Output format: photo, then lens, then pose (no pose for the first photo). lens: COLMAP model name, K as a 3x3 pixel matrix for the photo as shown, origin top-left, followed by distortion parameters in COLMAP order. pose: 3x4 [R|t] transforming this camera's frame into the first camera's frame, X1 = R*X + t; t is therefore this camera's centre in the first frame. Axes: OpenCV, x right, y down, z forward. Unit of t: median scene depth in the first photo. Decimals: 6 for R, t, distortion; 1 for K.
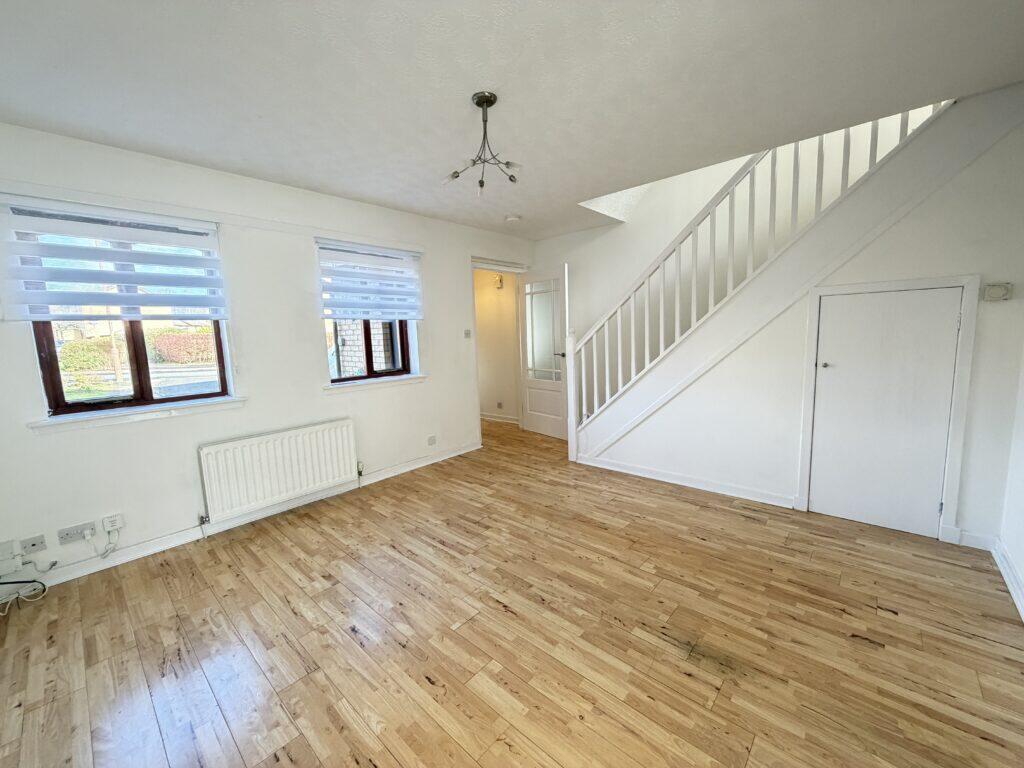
lens RADIAL K [[408.4, 0, 512.3], [0, 408.4, 383.8], [0, 0, 1]] dist [-0.000436, -0.000122]
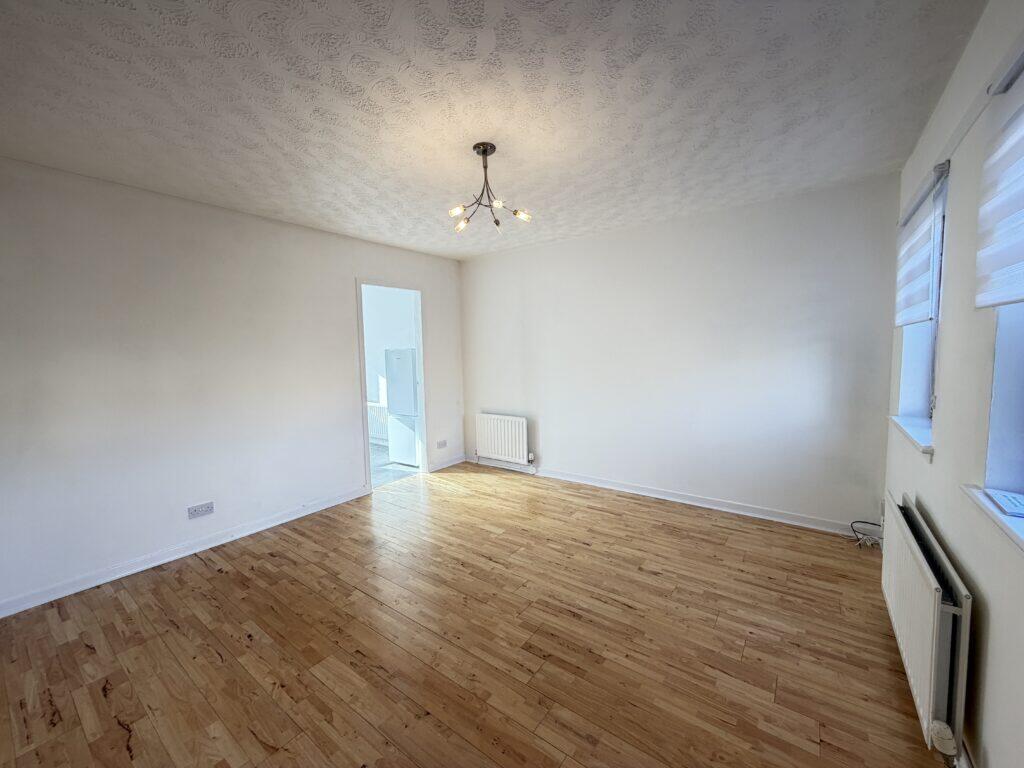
lens RADIAL K [[408.4, 0, 511.2], [0, 408.4, 380.9], [0, 0, 1]] dist [-0.000436, -0.000122]
pose [[-0.993767, 0.066065, -0.089793, -0.001223], [0.046544, 0.977801, 0.204299, -0.255751], [0.101297, 0.198847, -0.974781, 1.788863]]
